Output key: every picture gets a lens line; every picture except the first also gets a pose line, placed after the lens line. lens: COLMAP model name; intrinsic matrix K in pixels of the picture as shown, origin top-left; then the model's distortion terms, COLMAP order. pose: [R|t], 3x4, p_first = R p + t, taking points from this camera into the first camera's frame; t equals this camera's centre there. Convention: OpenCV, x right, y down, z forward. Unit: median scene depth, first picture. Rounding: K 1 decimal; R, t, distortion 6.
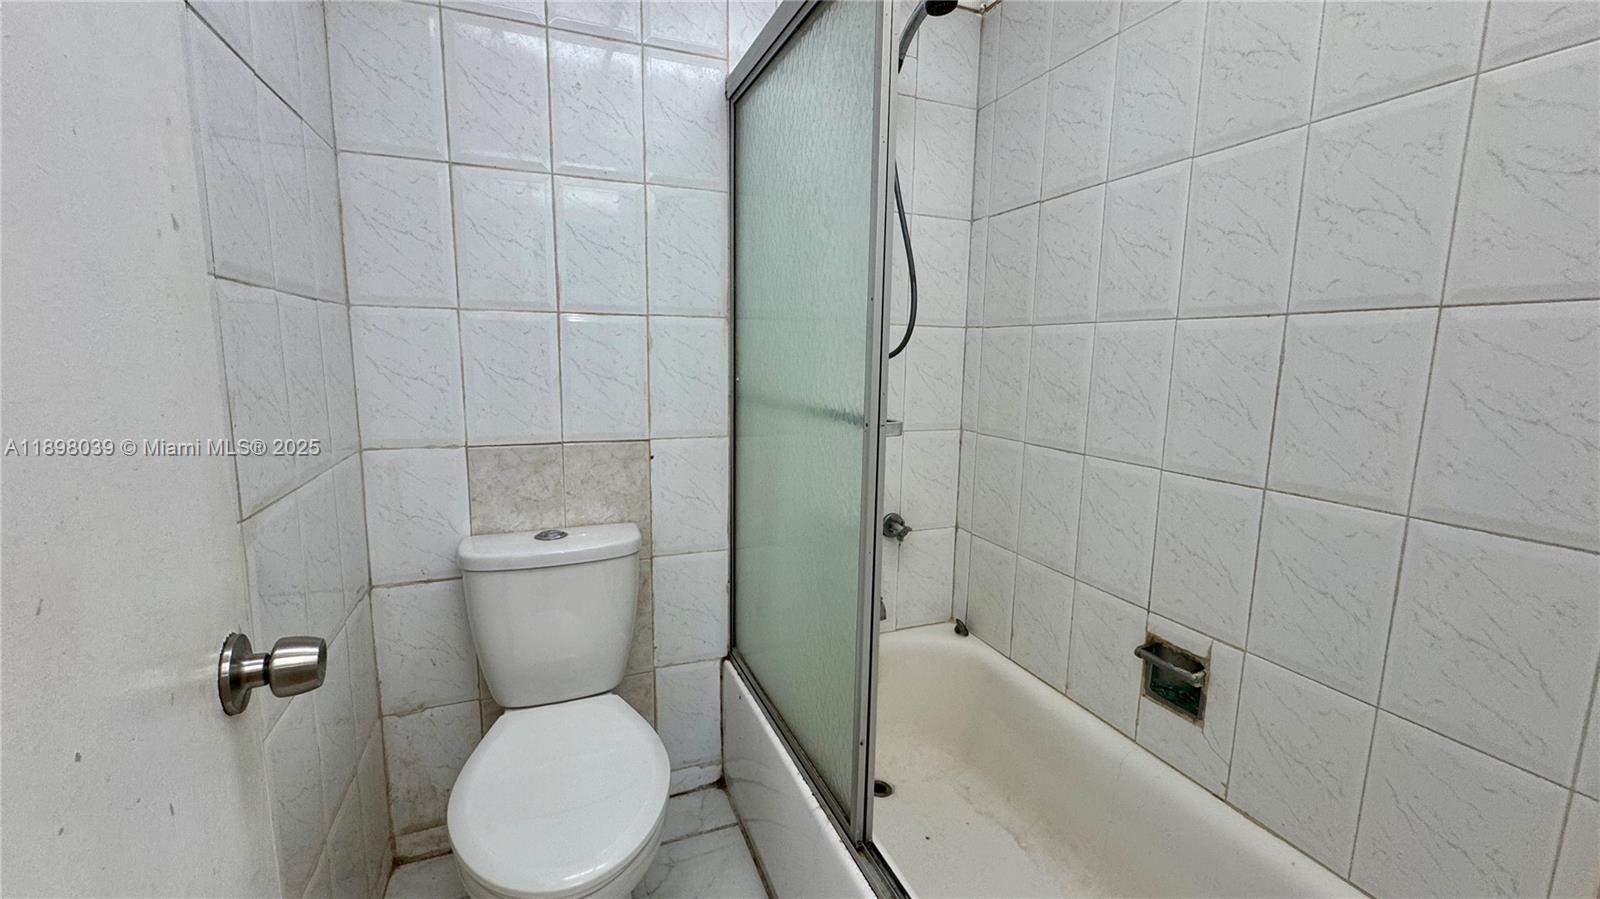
lens RADIAL K [[638.1, 0, 798.3], [0, 638.1, 449.8], [0, 0, 1]] dist [-0.009049, 0.000837]
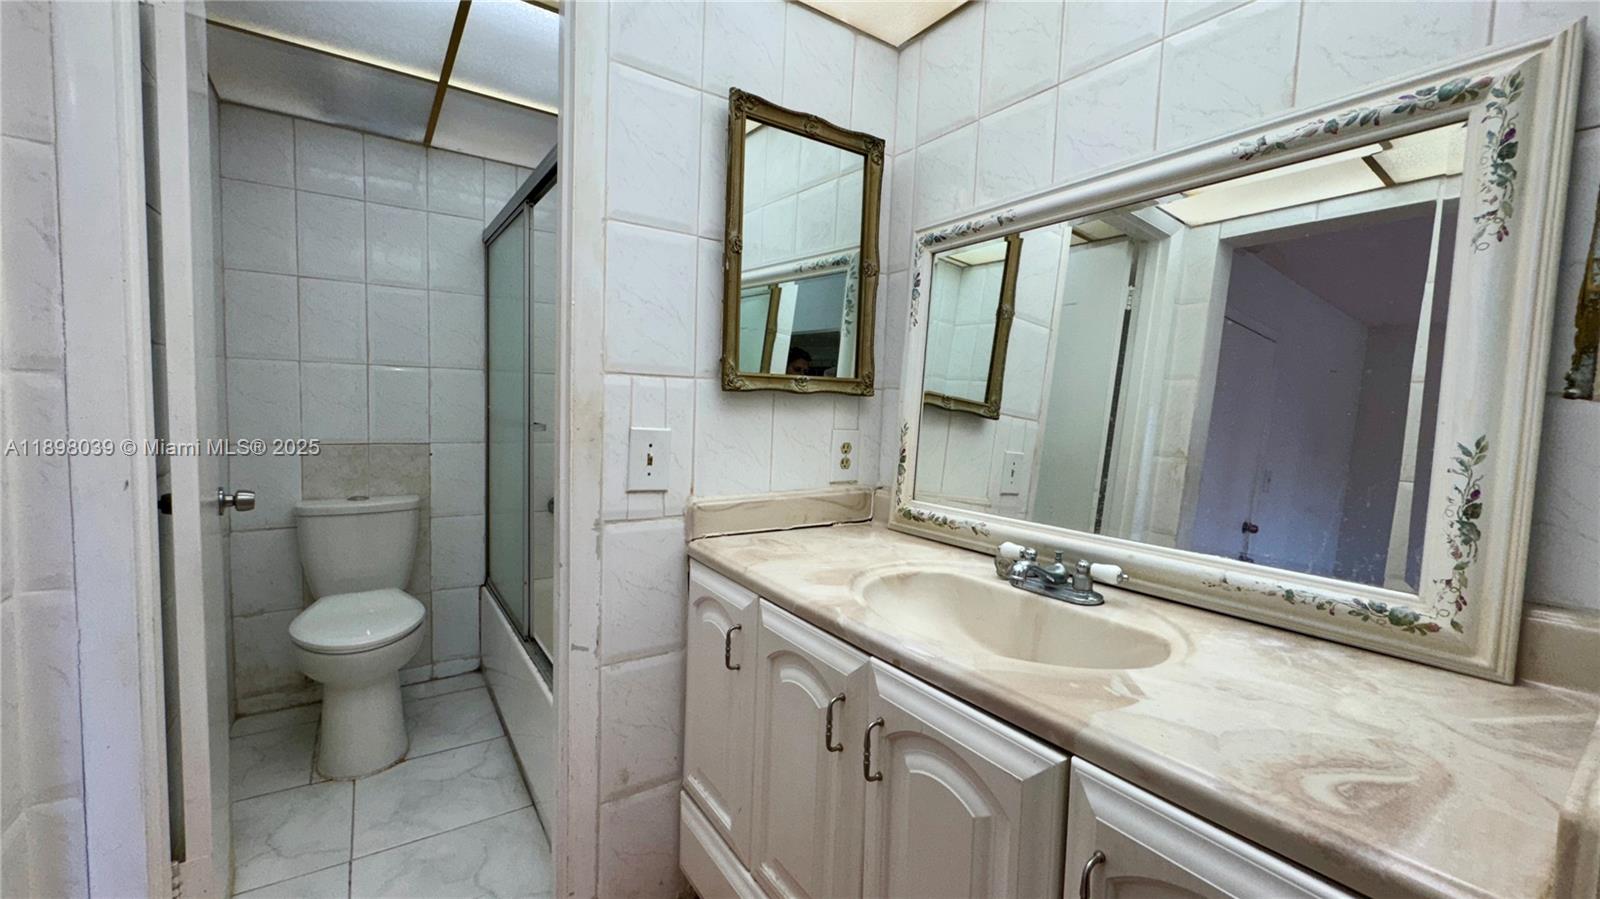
lens RADIAL K [[638.1, 0, 802.5], [0, 638.1, 449.2], [0, 0, 1]] dist [-0.009049, 0.000837]
pose [[0.975337, 0.002316, 0.220709, 0.351905], [0.012595, 0.997732, -0.066130, 0.124048], [-0.220361, 0.067279, 0.973095, -0.819169]]
